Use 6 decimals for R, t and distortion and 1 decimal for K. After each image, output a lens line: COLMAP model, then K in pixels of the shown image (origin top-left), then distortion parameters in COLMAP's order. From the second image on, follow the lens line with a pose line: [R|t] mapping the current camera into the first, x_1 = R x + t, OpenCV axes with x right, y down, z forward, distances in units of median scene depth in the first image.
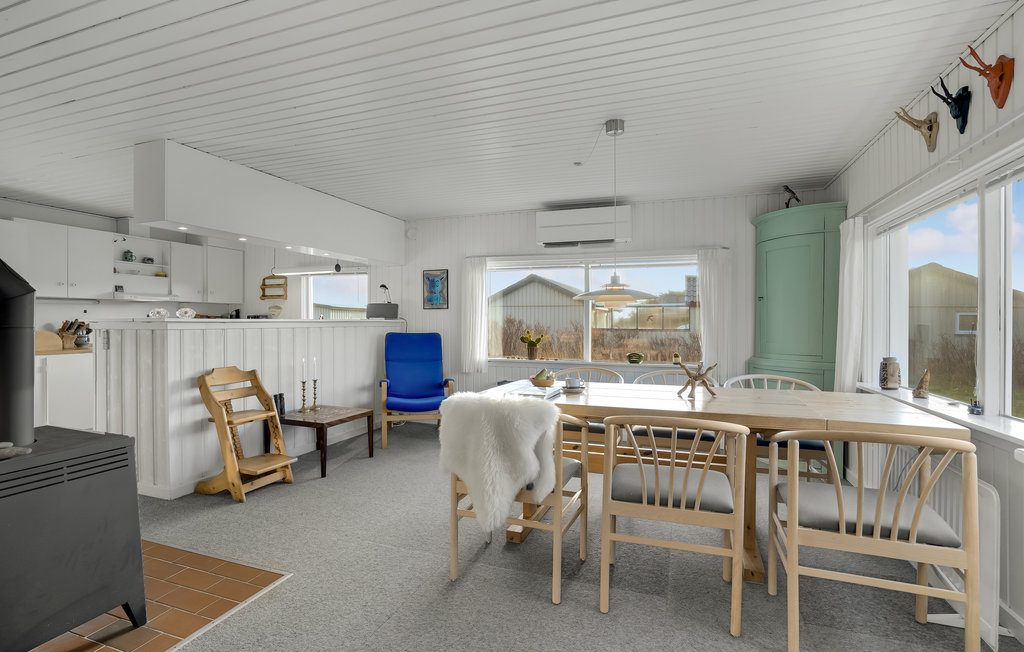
lens RADIAL K [[469.7, 0, 490.3], [0, 469.7, 321.8], [0, 0, 1]] dist [-0.014864, 0.001979]
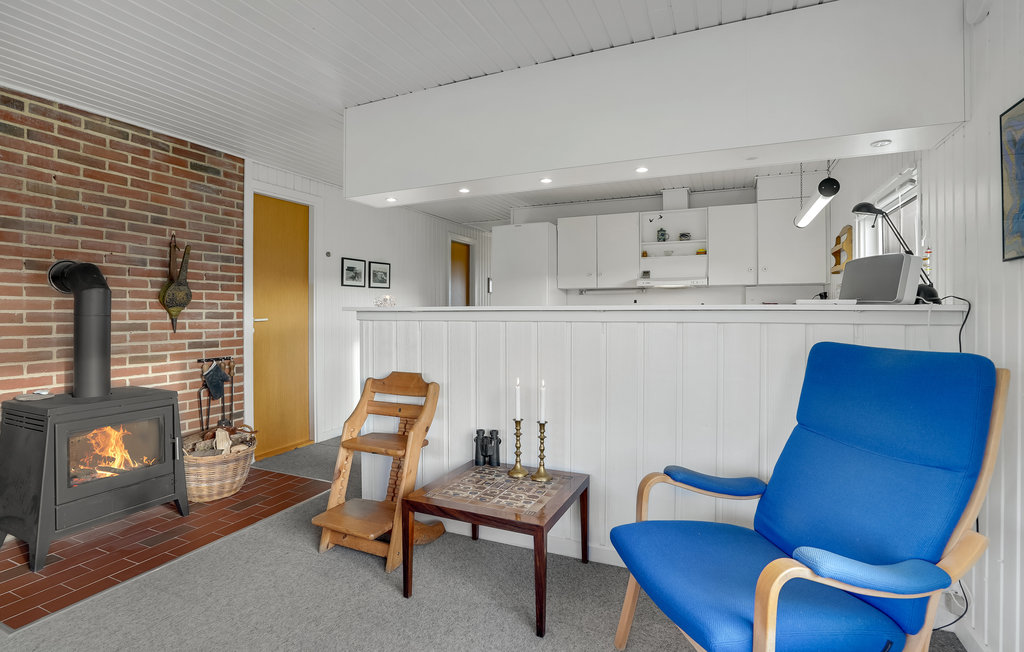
lens RADIAL K [[498.6, 0, 513.4], [0, 498.6, 315.3], [0, 0, 1]] dist [-0.033056, 0.003294]
pose [[-0.008802, 0.003483, -0.999955, 0.129038], [-0.005977, 0.999976, 0.003536, 0.003080], [0.999943, 0.006008, -0.008781, 0.735283]]
